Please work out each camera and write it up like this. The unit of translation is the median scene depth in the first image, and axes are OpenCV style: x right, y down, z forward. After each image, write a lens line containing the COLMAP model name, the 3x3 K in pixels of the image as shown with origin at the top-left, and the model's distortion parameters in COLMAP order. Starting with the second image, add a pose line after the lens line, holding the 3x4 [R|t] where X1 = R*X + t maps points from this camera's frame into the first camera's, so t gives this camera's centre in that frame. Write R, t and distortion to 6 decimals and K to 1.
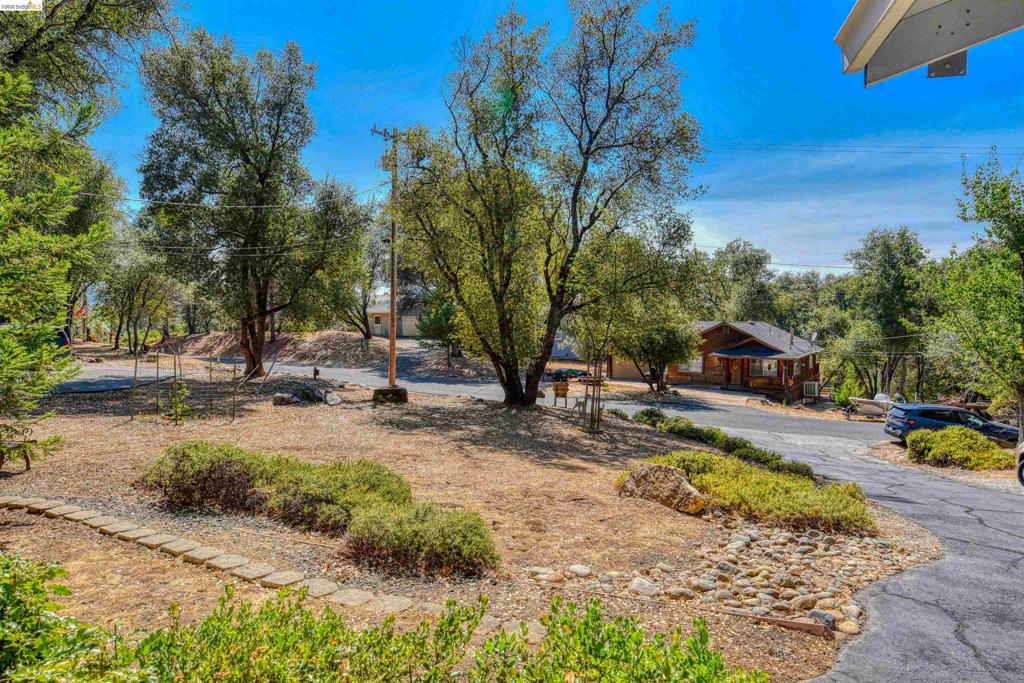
lens RADIAL K [[582.9, 0, 511.7], [0, 582.9, 338.1], [0, 0, 1]] dist [0.000365, -0.000240]
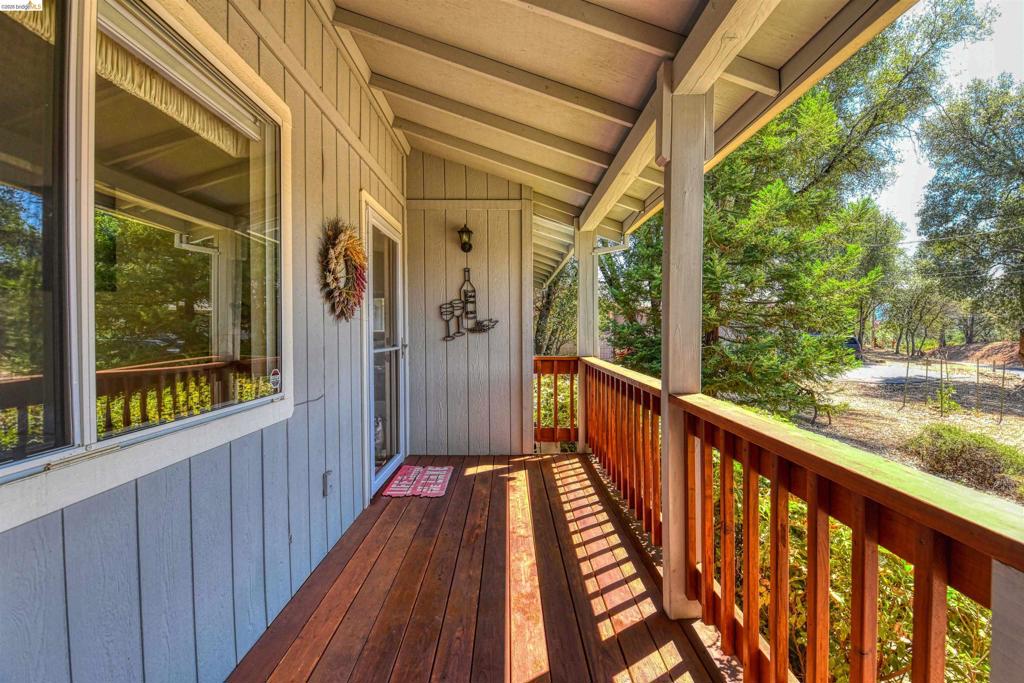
lens RADIAL K [[442.6, 0, 518.6], [0, 442.6, 336.4], [0, 0, 1]] dist [0.001391, -0.011114]
pose [[0.250730, 0.004185, -0.968048, 0.073796], [-0.023093, 0.999732, -0.001659, 0.001575], [0.967782, 0.022771, 0.250759, -0.079847]]
